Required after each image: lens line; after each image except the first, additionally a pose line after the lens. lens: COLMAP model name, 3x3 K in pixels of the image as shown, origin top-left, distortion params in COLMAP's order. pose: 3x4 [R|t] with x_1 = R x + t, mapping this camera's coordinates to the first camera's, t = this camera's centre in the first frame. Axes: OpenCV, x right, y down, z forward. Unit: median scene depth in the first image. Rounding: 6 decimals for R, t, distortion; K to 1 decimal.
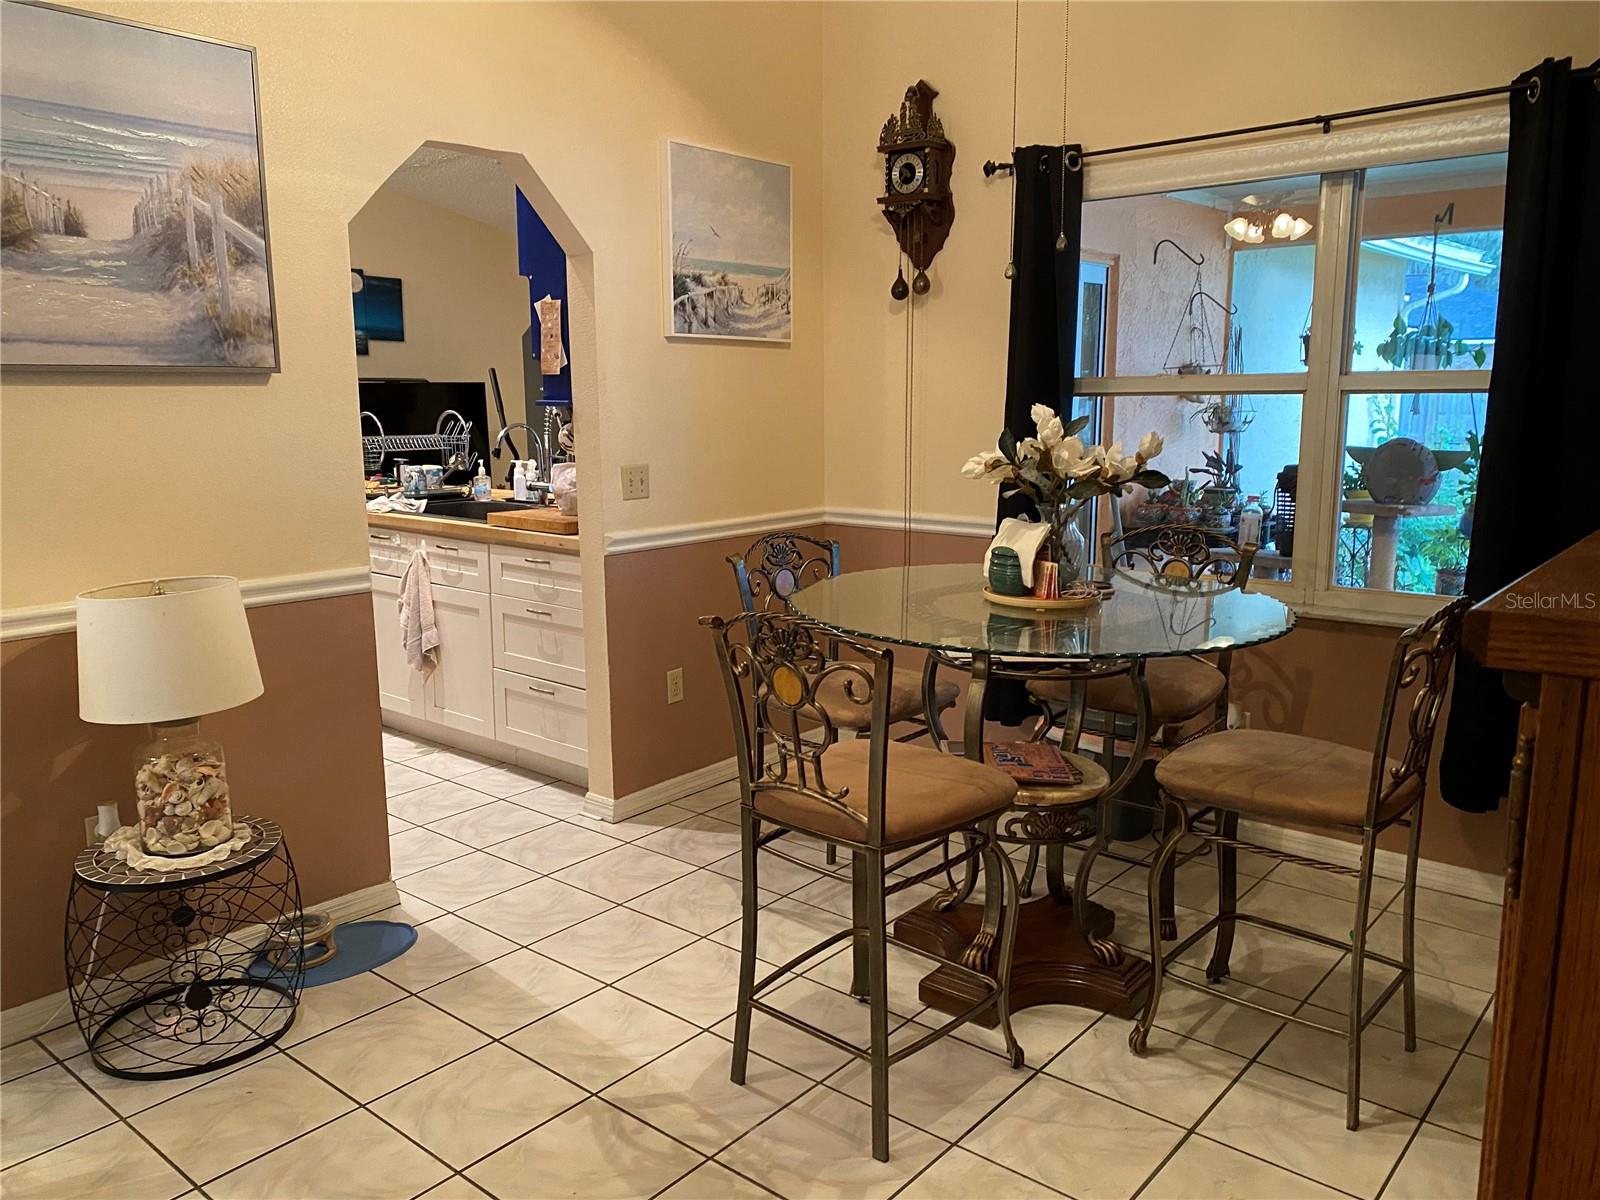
lens RADIAL K [[1220.2, 0, 783.8], [0, 1220.2, 609.5], [0, 0, 1]] dist [0.040601, -0.040067]
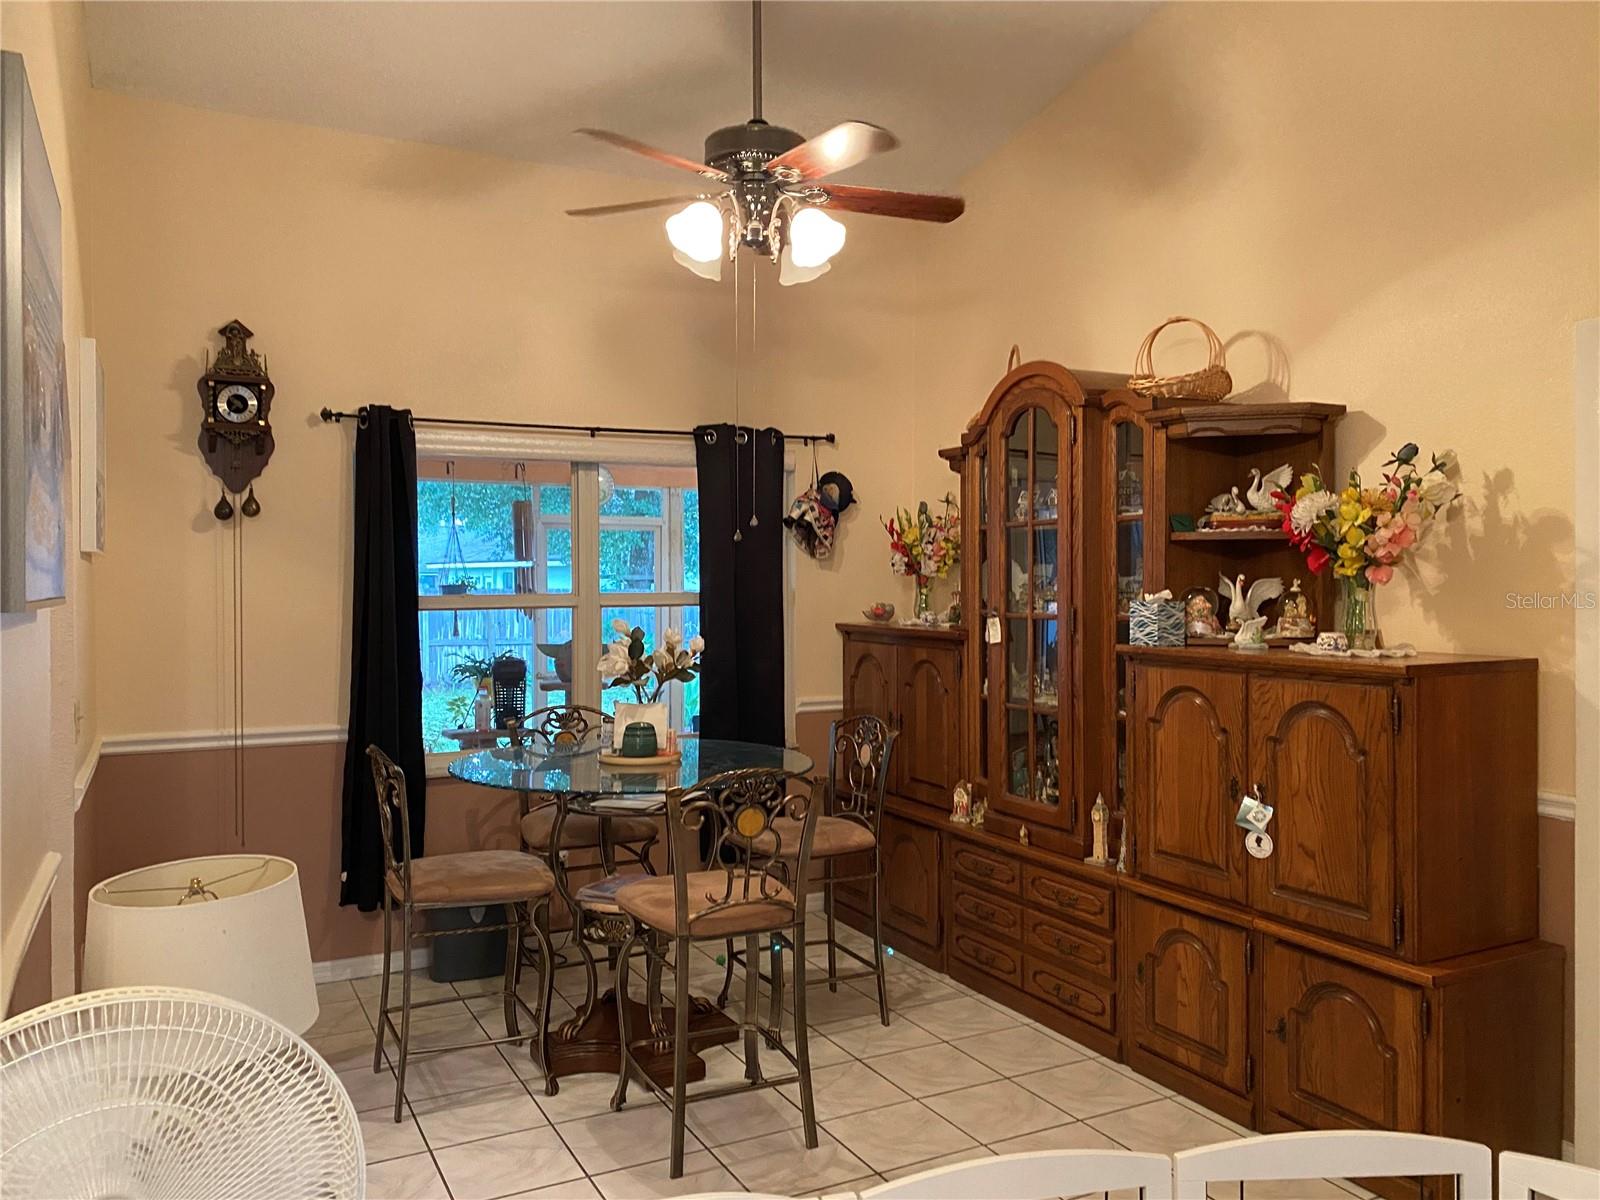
lens RADIAL K [[1220.2, 0, 793.1], [0, 1220.2, 594.1], [0, 0, 1]] dist [0.040601, -0.040067]
pose [[0.372551, -0.004072, 0.928003, -0.713452], [0.165875, 0.984179, -0.062273, -0.055294], [-0.913067, 0.177133, 0.367332, 0.221642]]
